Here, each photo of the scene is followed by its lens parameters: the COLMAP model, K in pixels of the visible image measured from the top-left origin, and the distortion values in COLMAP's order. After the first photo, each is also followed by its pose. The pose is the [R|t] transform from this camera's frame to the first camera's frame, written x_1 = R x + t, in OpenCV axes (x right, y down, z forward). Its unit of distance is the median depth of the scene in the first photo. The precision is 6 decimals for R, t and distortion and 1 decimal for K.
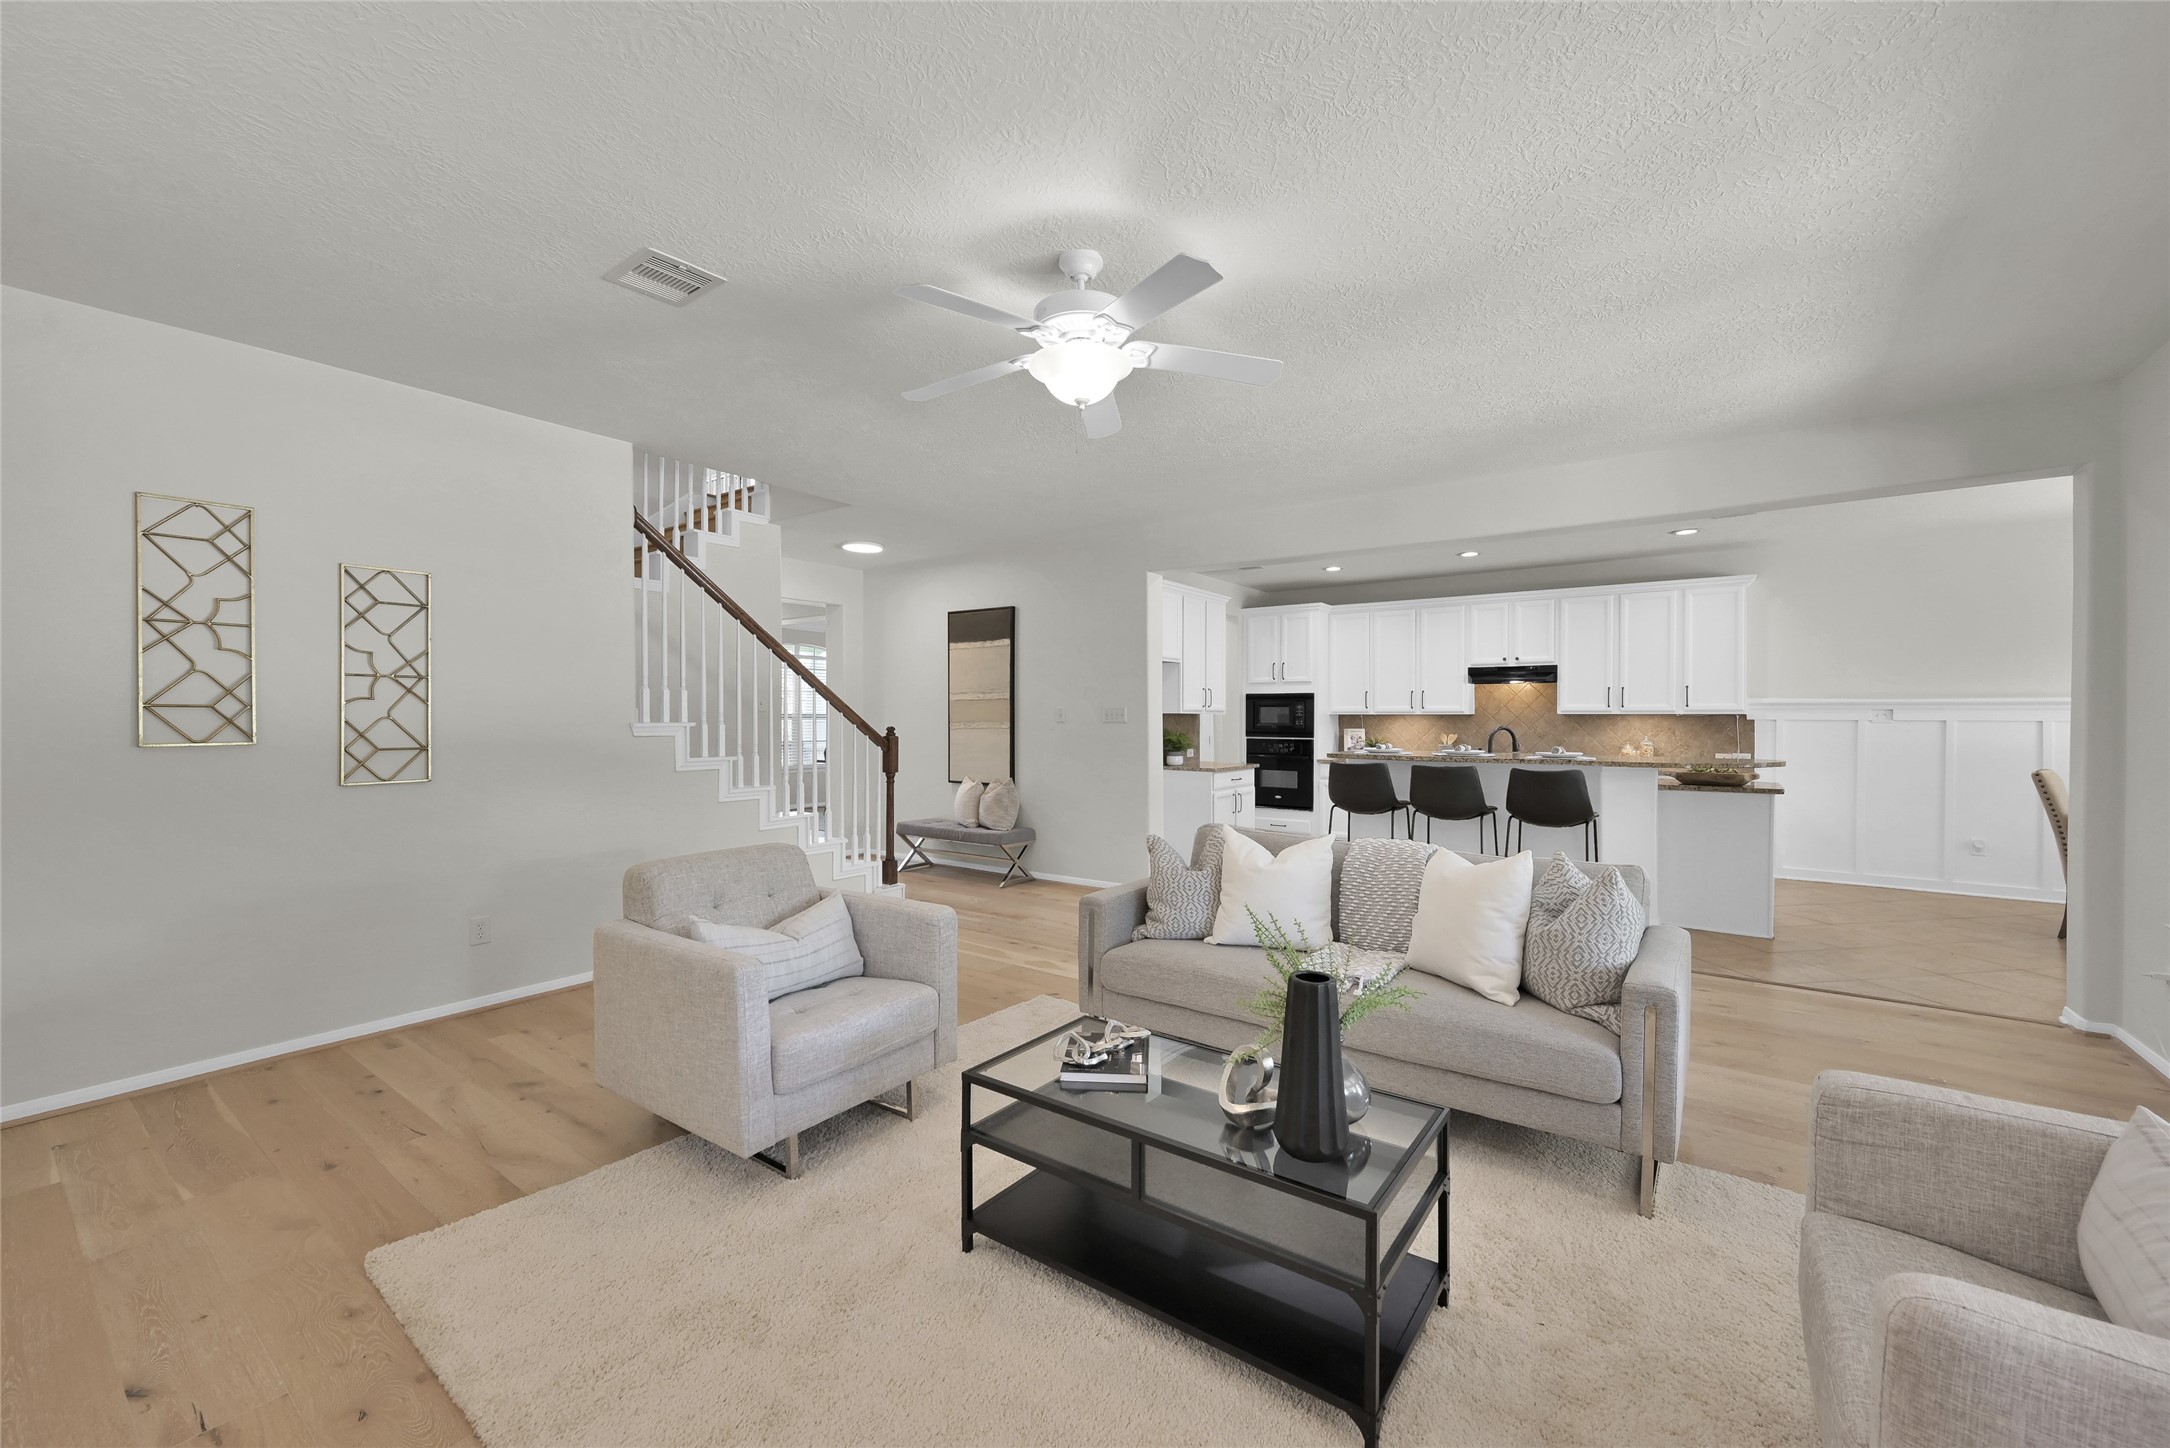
lens RADIAL K [[852.2, 0, 1100.6], [0, 852.2, 718.4], [0, 0, 1]] dist [-0.000054, -0.000187]
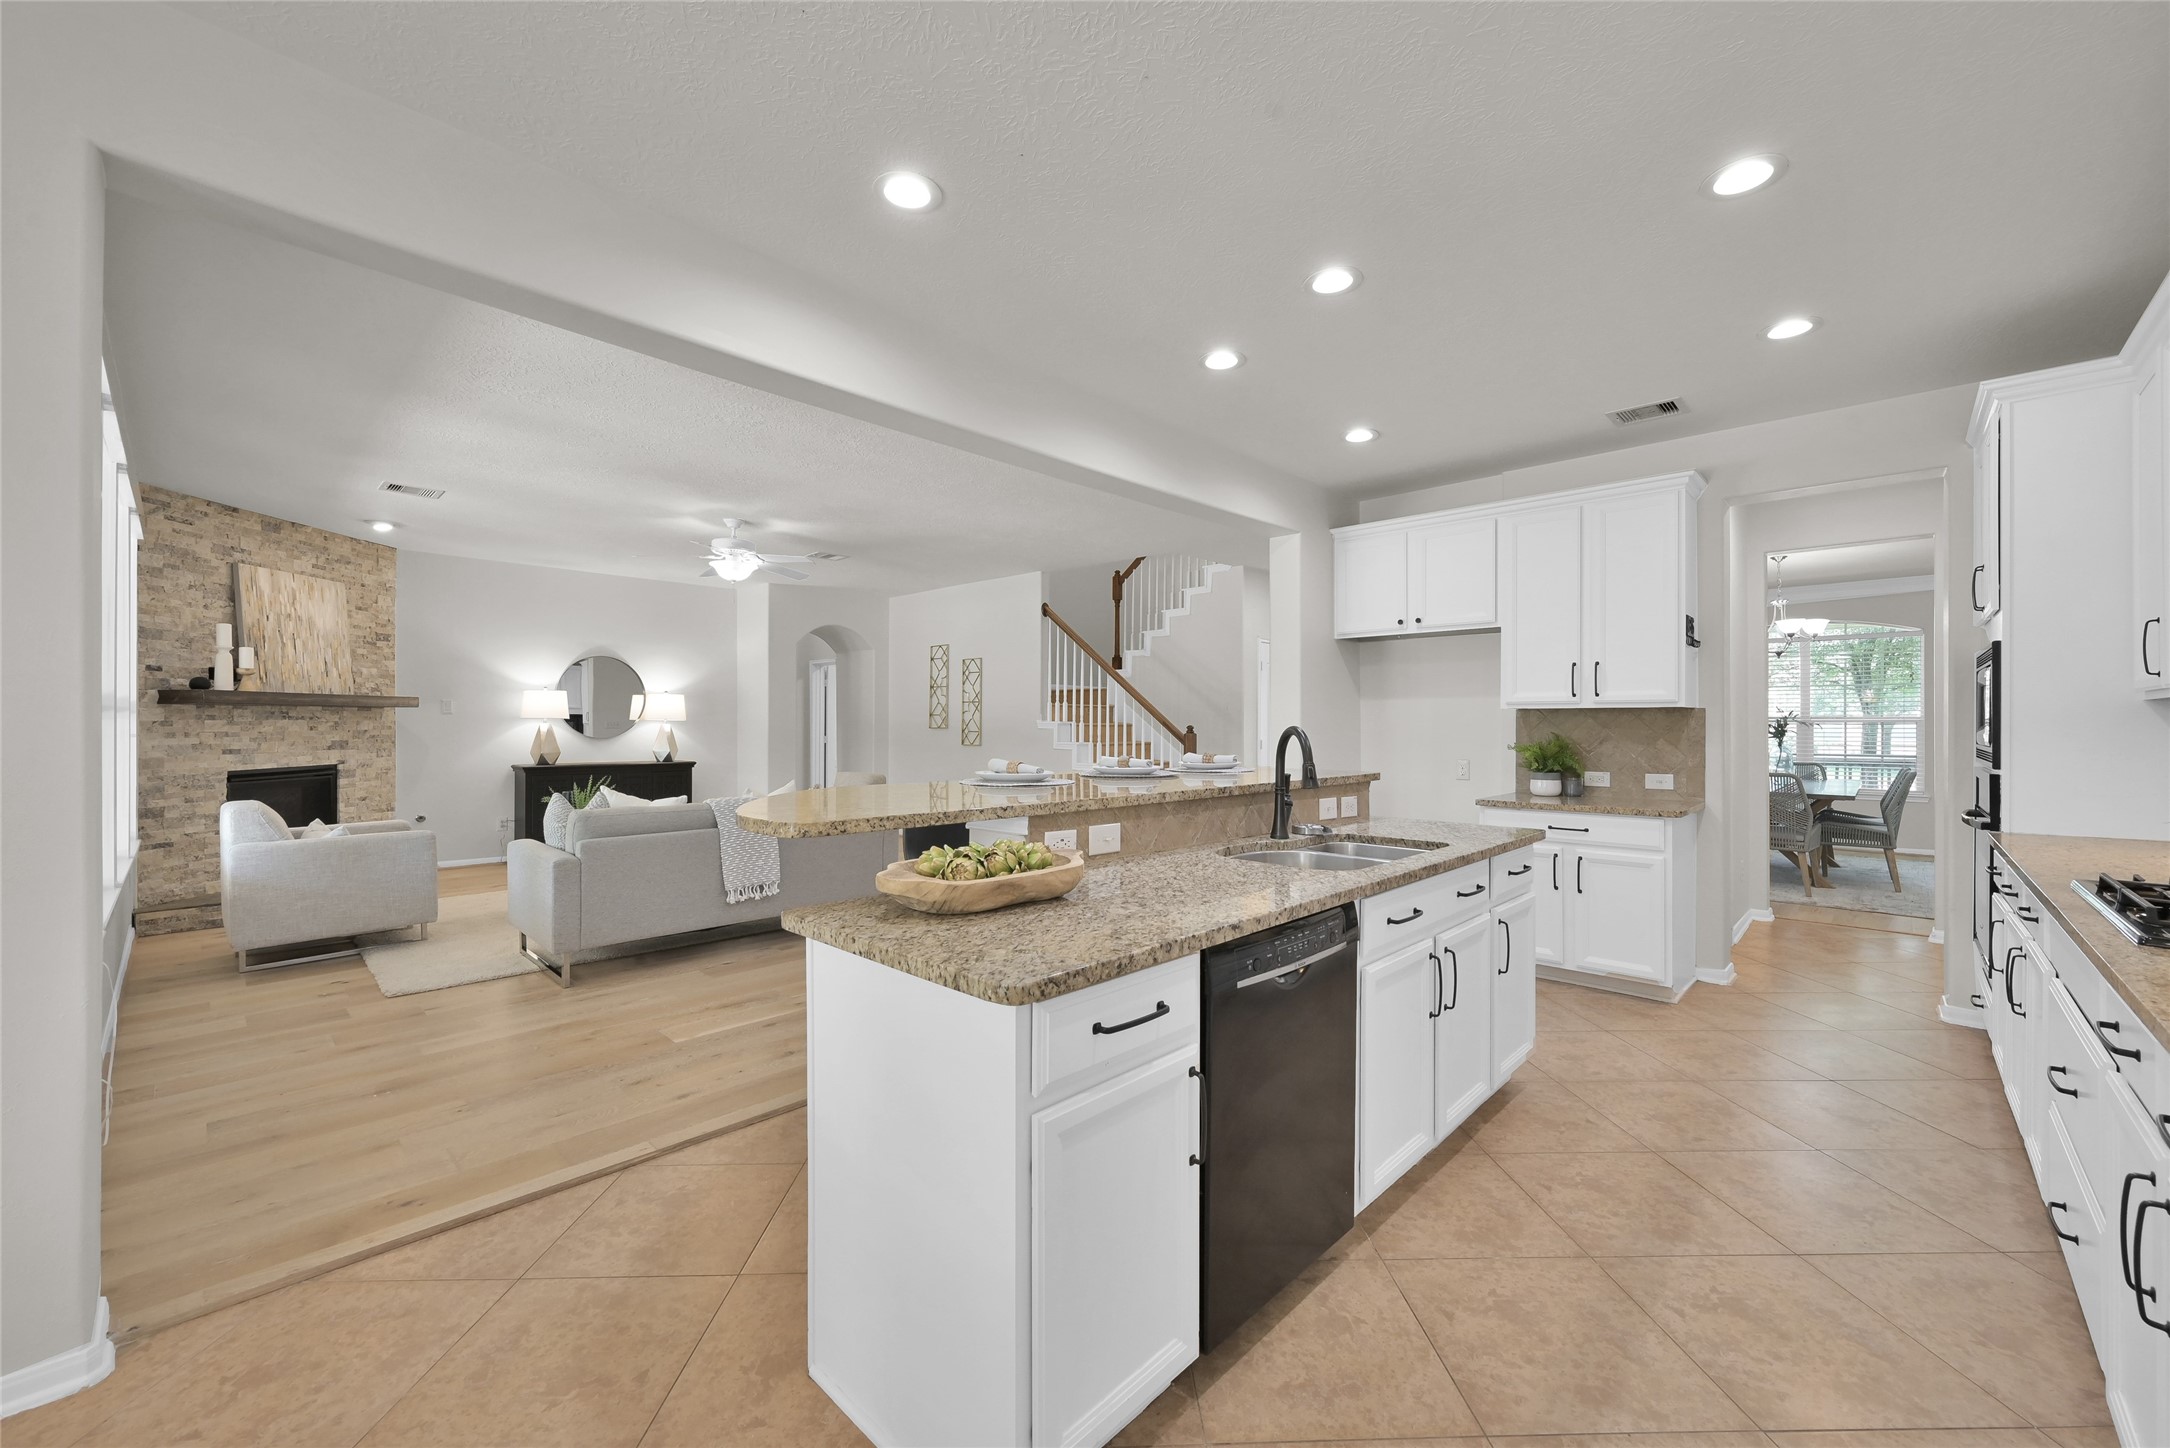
lens RADIAL K [[852.2, 0, 1079.3], [0, 852.2, 719.0], [0, 0, 1]] dist [-0.000054, -0.000187]
pose [[-0.133121, -0.005284, -0.991086, 0.734738], [-0.003505, 0.999982, -0.004861, 0.005030], [0.991094, 0.002827, -0.133137, 0.763980]]
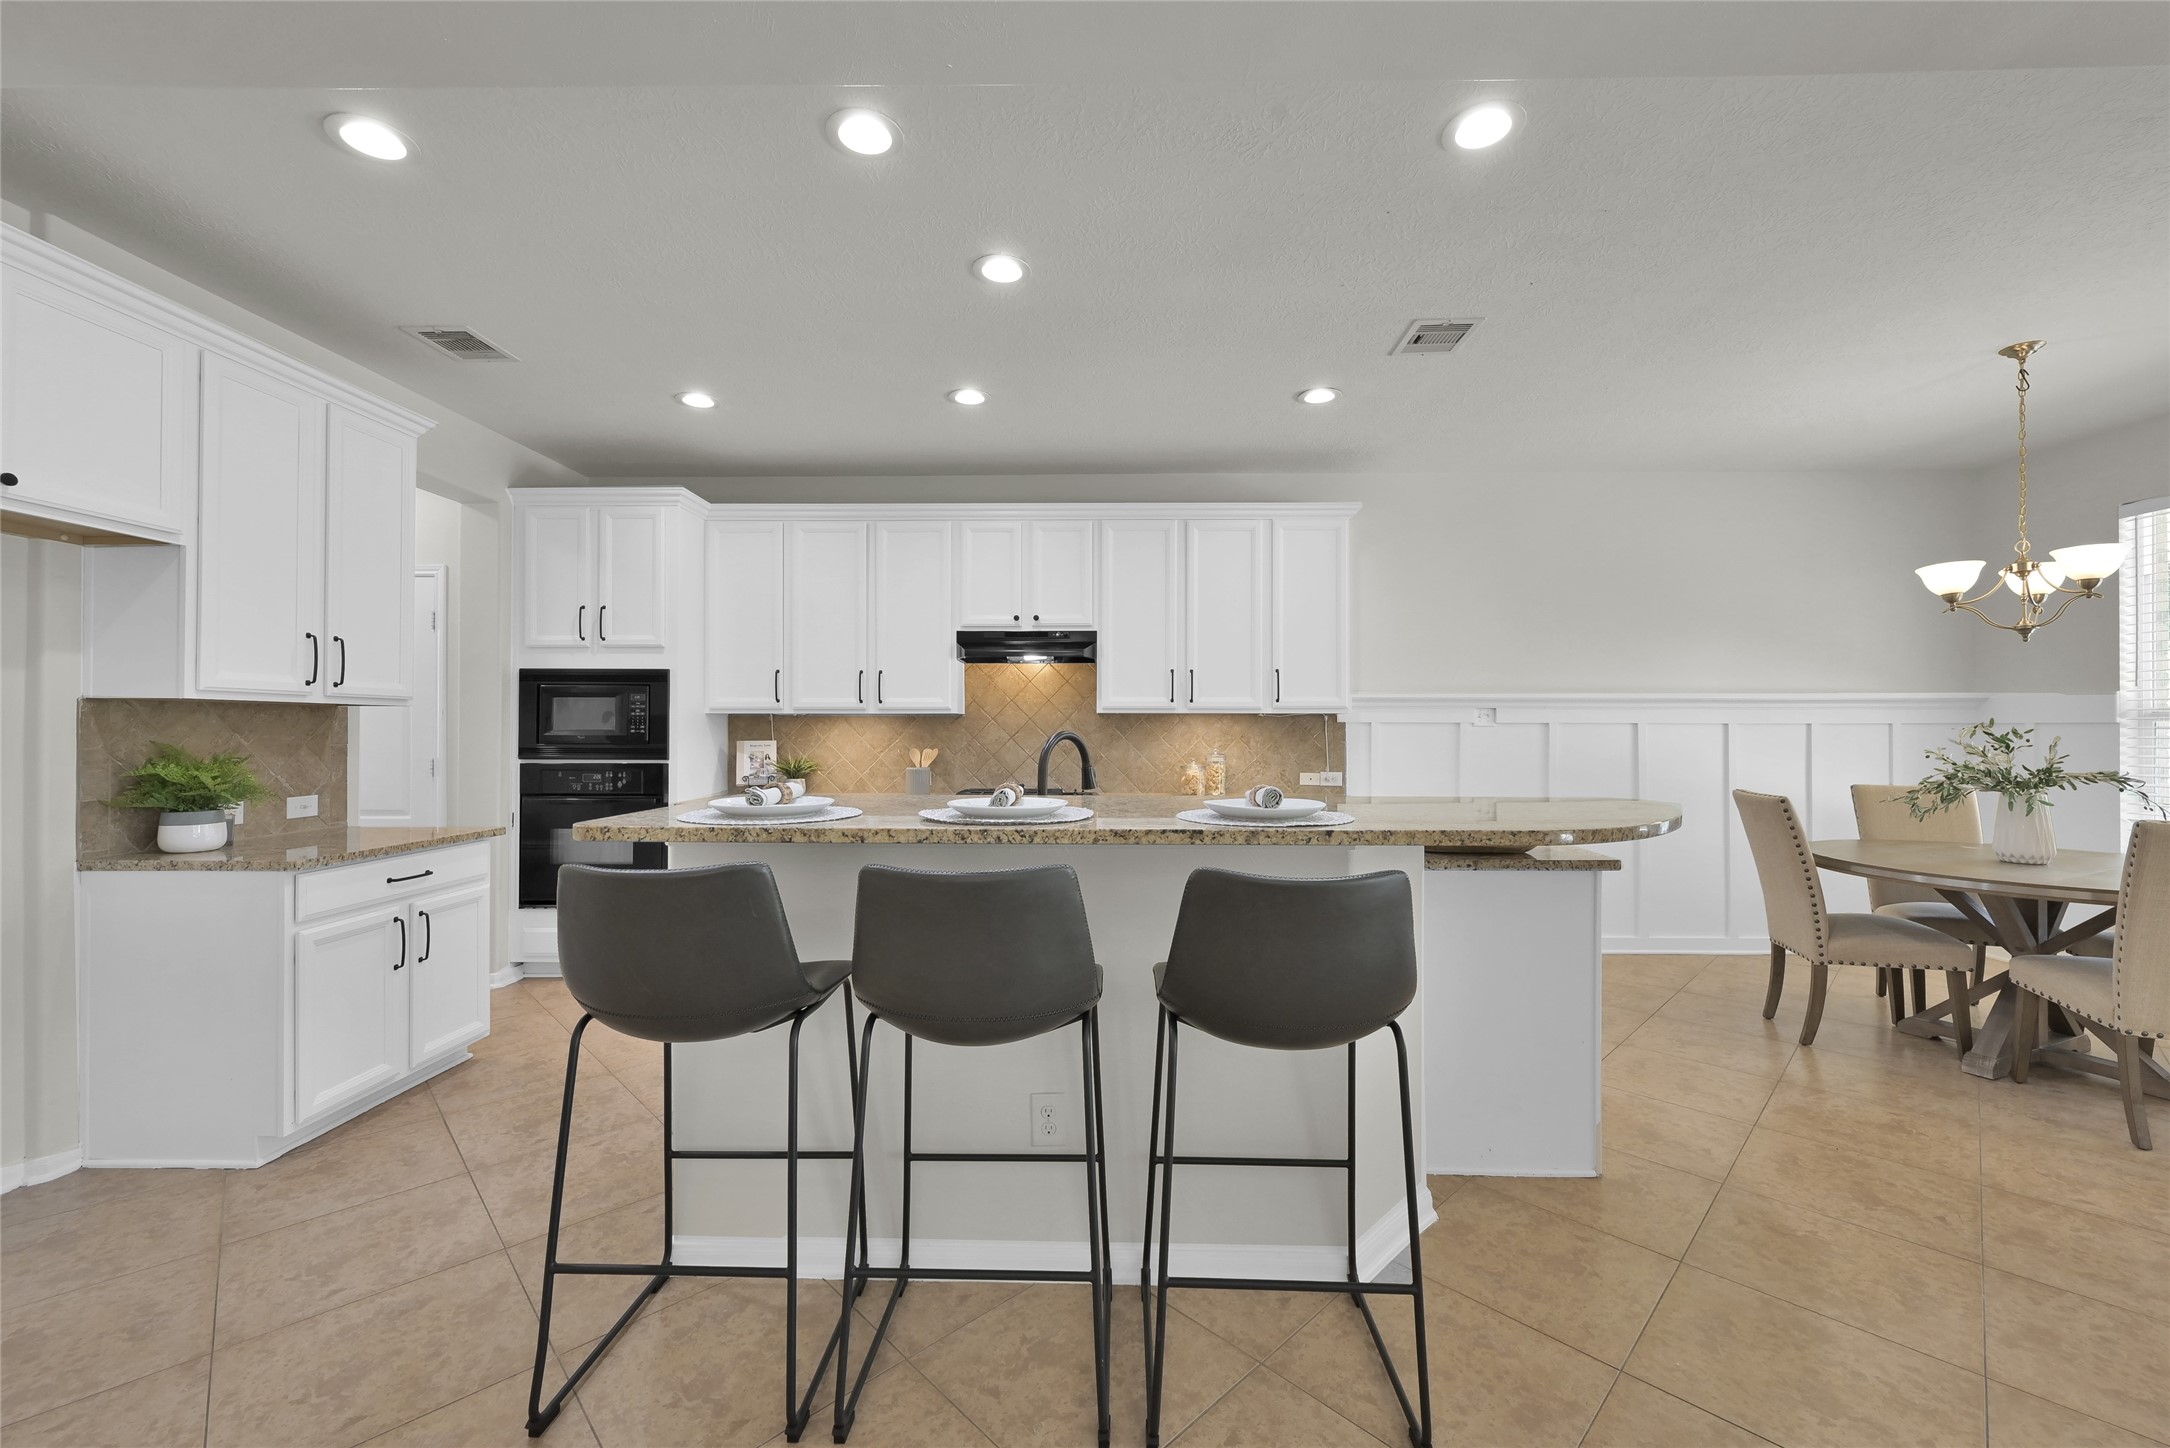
lens RADIAL K [[852.2, 0, 1090.7], [0, 852.2, 726.3], [0, 0, 1]] dist [-0.000054, -0.000187]
pose [[0.817889, 0.000934, 0.575375, 0.188930], [0.001702, 0.999990, -0.004042, 0.006402], [-0.575373, 0.004285, 0.817880, 0.515796]]
